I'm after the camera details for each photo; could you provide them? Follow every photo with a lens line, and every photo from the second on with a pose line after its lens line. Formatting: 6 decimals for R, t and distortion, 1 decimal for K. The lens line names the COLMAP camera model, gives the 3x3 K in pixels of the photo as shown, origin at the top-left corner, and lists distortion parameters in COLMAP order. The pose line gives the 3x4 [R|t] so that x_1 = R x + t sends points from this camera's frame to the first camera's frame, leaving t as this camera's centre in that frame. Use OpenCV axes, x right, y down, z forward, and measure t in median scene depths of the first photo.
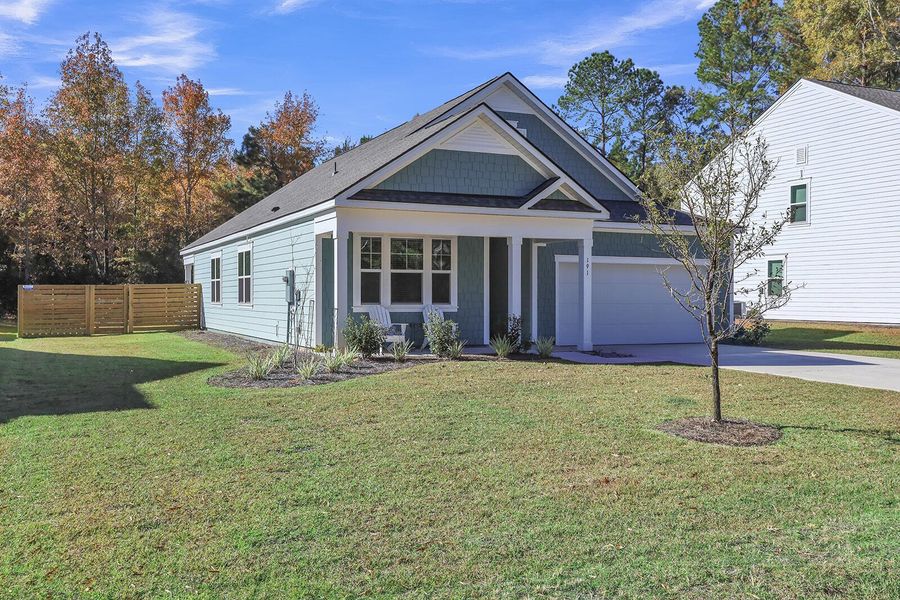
lens RADIAL K [[858.8, 0, 461.1], [0, 858.8, 312.3], [0, 0, 1]] dist [0.017576, 0.012339]
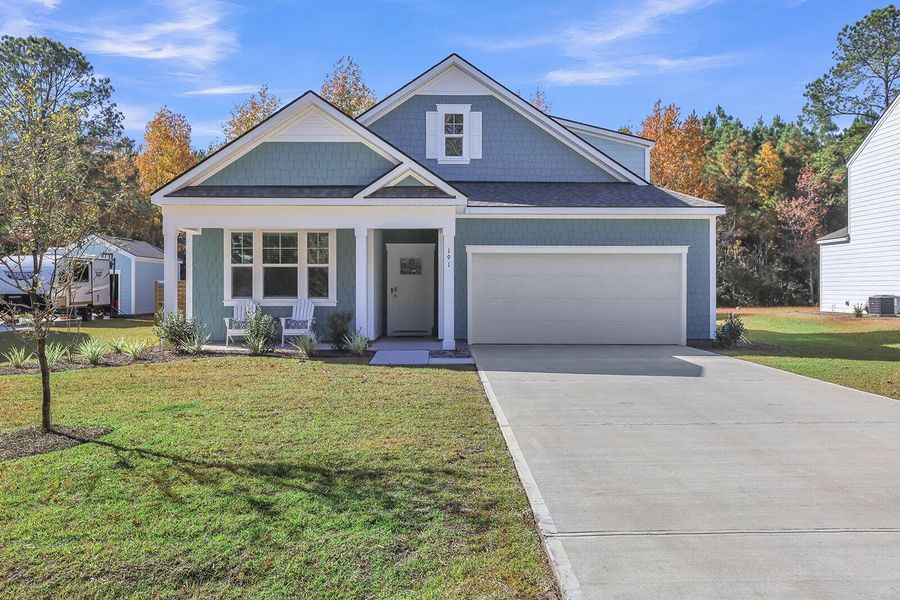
lens RADIAL K [[845.8, 0, 450.0], [0, 845.8, 300.0], [0, 0, 1]] dist [0.025999, 0.009313]
pose [[0.908904, 0.003934, -0.416986, 0.532294], [-0.007234, 0.999954, -0.006333, -0.002616], [0.416942, 0.008772, 0.908891, 0.185475]]
